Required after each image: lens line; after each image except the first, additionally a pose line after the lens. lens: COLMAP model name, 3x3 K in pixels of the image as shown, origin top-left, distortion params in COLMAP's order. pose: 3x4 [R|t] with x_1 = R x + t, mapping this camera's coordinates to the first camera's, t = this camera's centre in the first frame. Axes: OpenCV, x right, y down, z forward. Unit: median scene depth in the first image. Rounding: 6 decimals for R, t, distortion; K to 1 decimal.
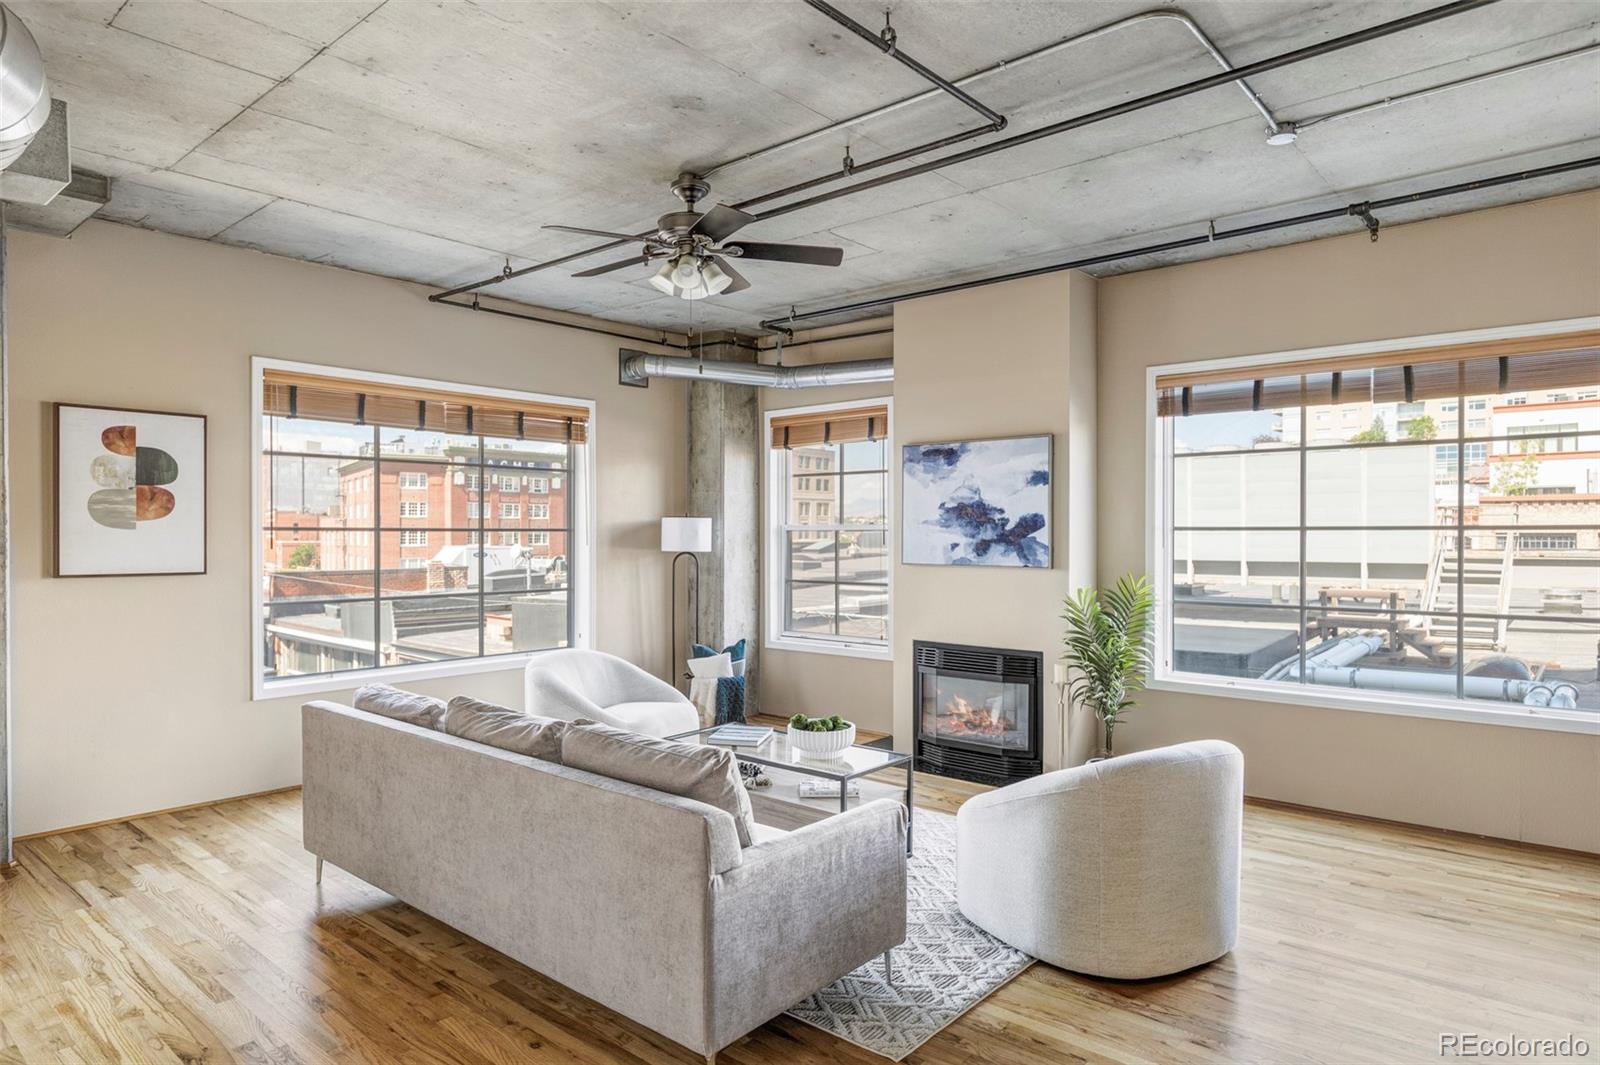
lens RADIAL K [[938.1, 0, 802.0], [0, 938.1, 536.6], [0, 0, 1]] dist [0.000011, 0.000178]
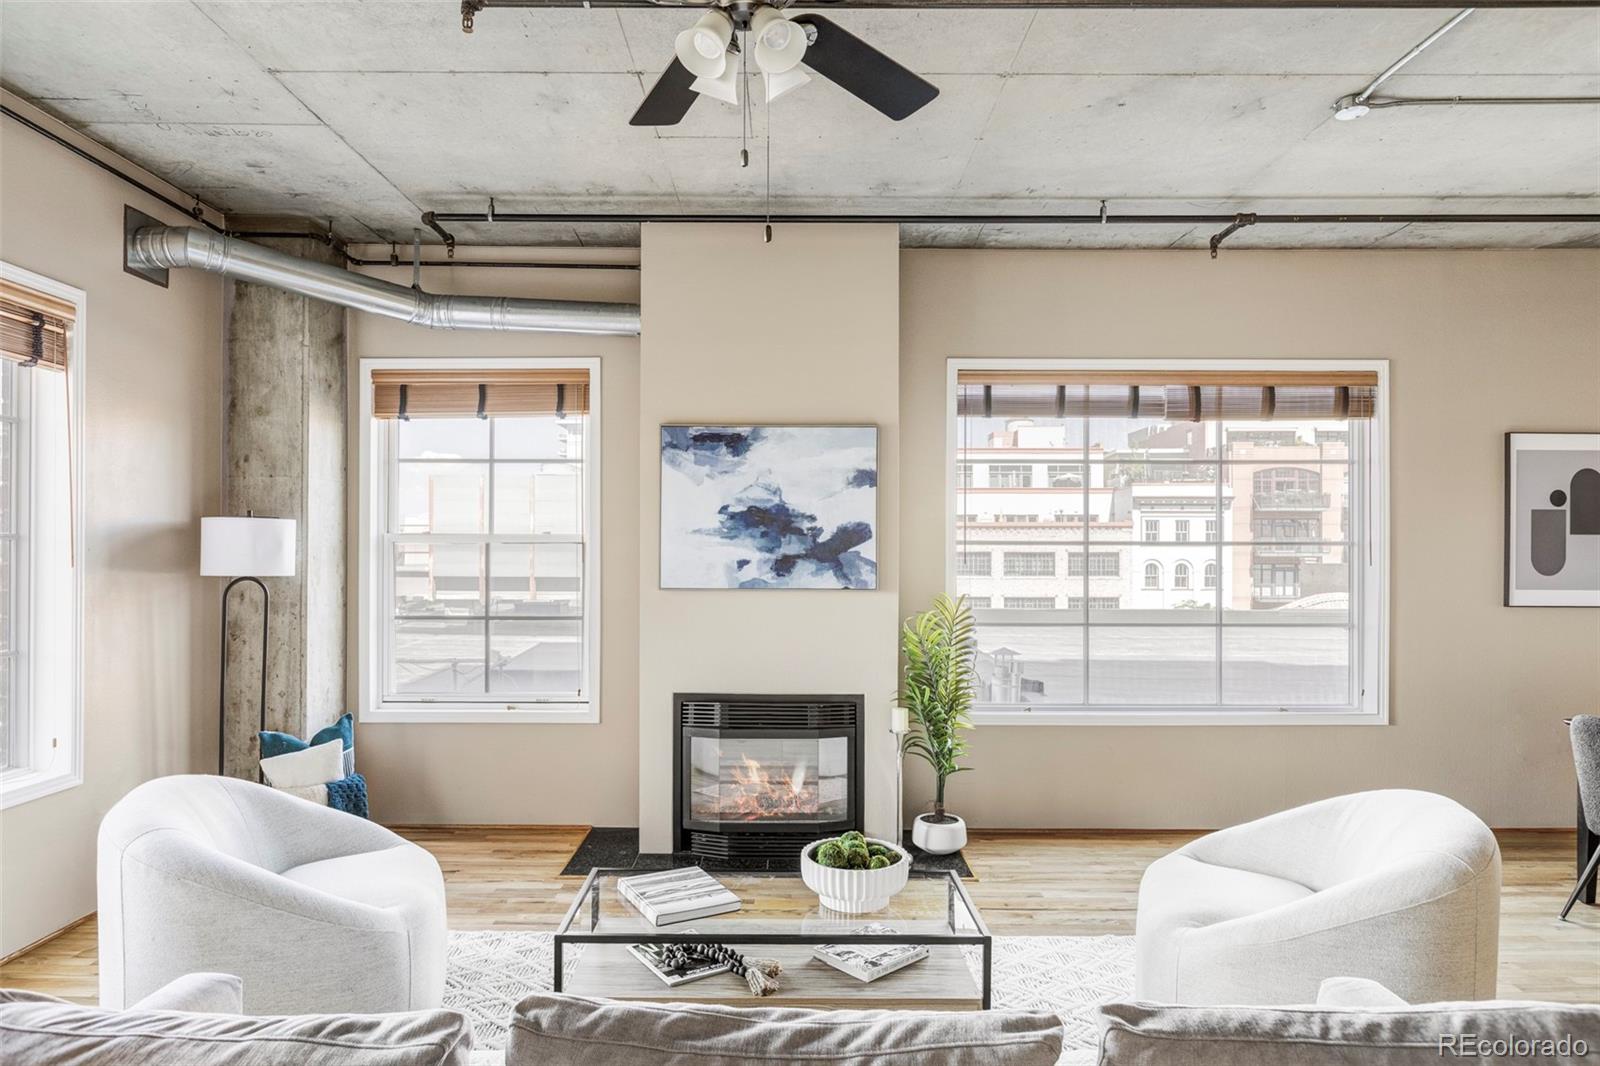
lens RADIAL K [[943.1, 0, 781.8], [0, 943.1, 547.0], [0, 0, 1]] dist [-0.005615, -0.000013]
pose [[0.767833, 0.006043, 0.640621, -0.298313], [-0.001336, 0.999968, -0.007832, 0.002780], [-0.640649, 0.005158, 0.767817, 0.398370]]
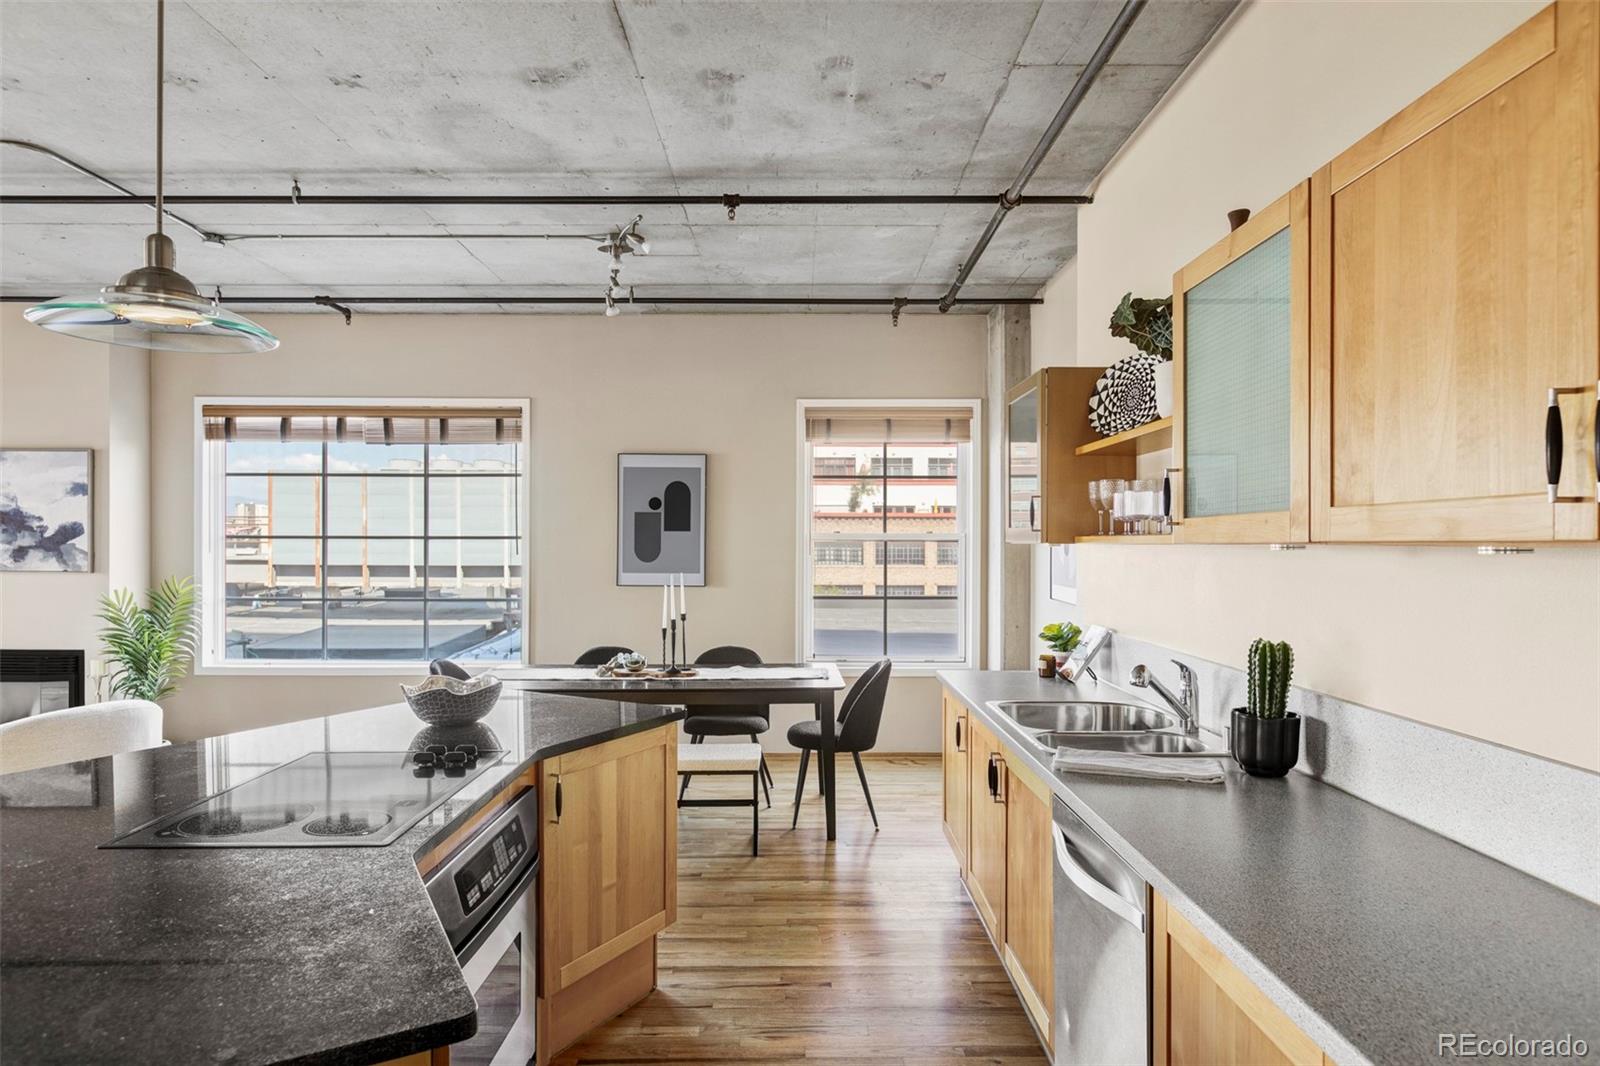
lens RADIAL K [[931.2, 0, 793.6], [0, 931.2, 546.9], [0, 0, 1]] dist [-0.005152, -0.000847]
pose [[0.758114, -0.000856, 0.652121, 0.168604], [-0.002104, 0.999991, 0.003759, -0.001339], [-0.652118, -0.004221, 0.758105, -0.327349]]
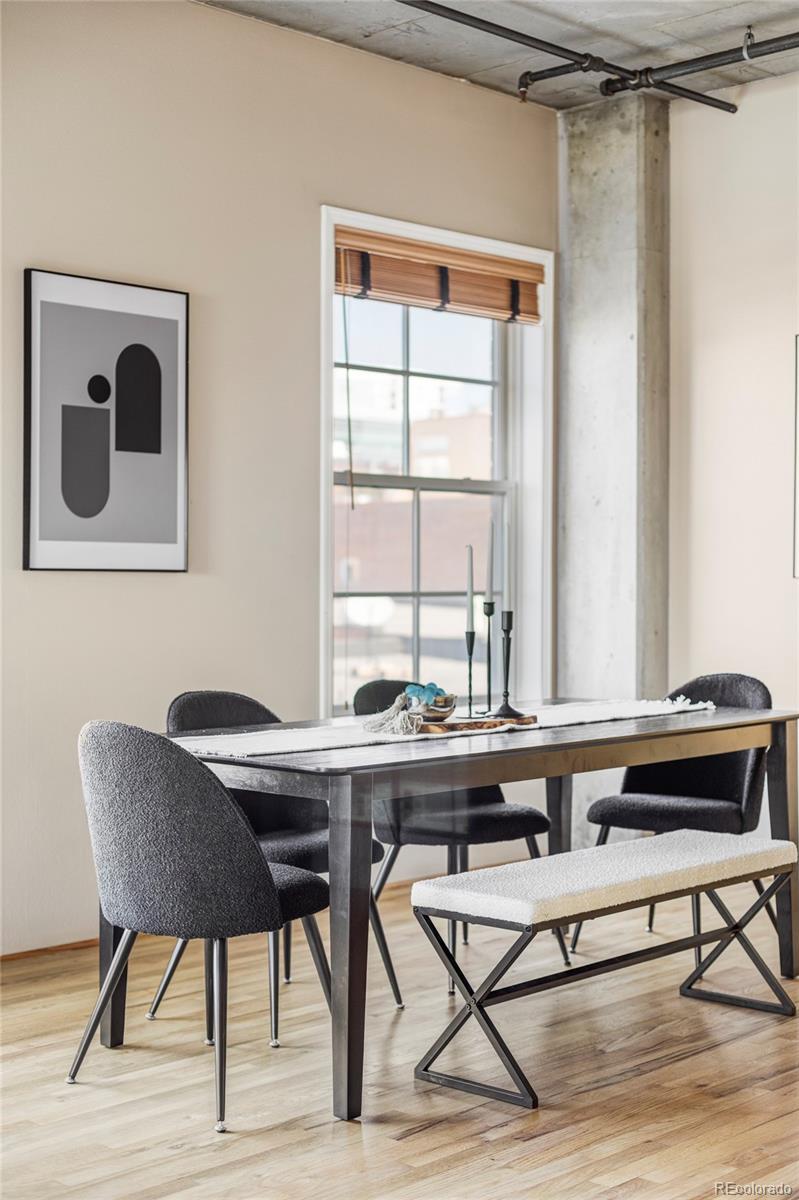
lens RADIAL K [[1727.4, 0, 395.6], [0, 1727.4, 601.3], [0, 0, 1]] dist [0.001184, -0.112086]
pose [[0.065849, -0.015035, 0.997716, -0.147280], [0.001013, 0.999887, 0.015001, 0.050769], [-0.997829, 0.000023, 0.065857, 0.379005]]
